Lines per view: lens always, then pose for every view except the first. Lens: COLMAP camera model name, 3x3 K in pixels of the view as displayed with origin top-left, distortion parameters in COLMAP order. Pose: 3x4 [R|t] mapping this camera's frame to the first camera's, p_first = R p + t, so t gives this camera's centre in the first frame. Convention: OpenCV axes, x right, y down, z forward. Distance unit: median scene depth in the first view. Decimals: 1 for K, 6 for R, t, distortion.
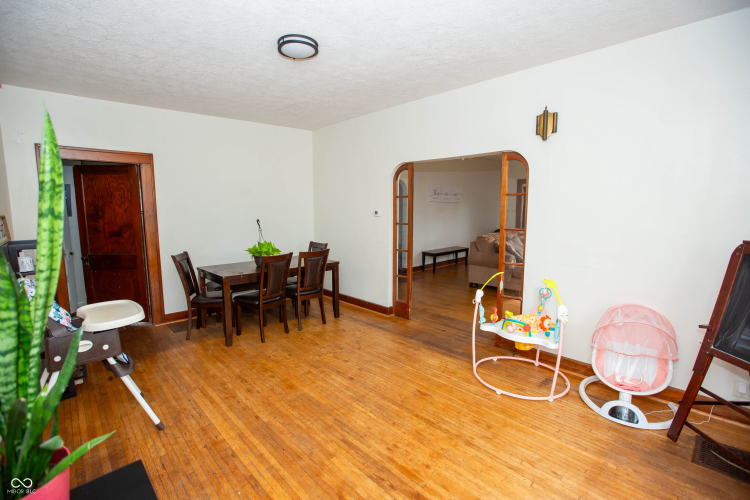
lens RADIAL K [[342.5, 0, 381.1], [0, 342.5, 247.6], [0, 0, 1]] dist [-0.053952, 0.000746]
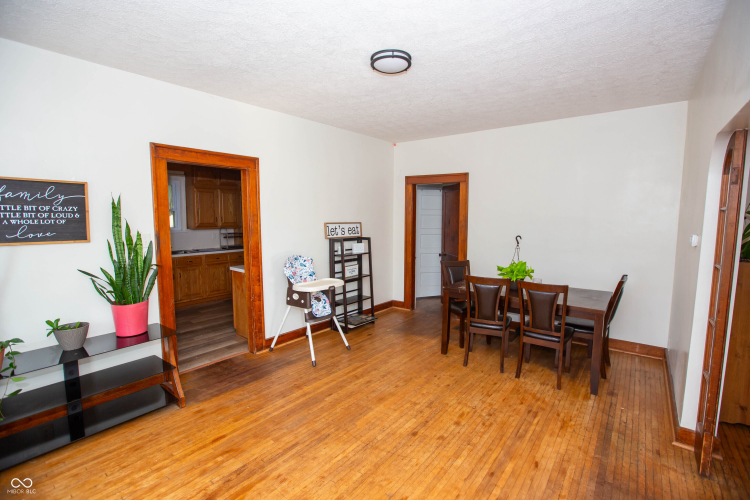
lens RADIAL K [[342.5, 0, 381.1], [0, 342.5, 247.6], [0, 0, 1]] dist [-0.053952, 0.000746]
pose [[0.144941, 0.085686, -0.985723, 0.767866], [-0.120928, 0.990309, 0.068303, -0.123364], [0.982023, 0.109301, 0.153898, 0.860733]]
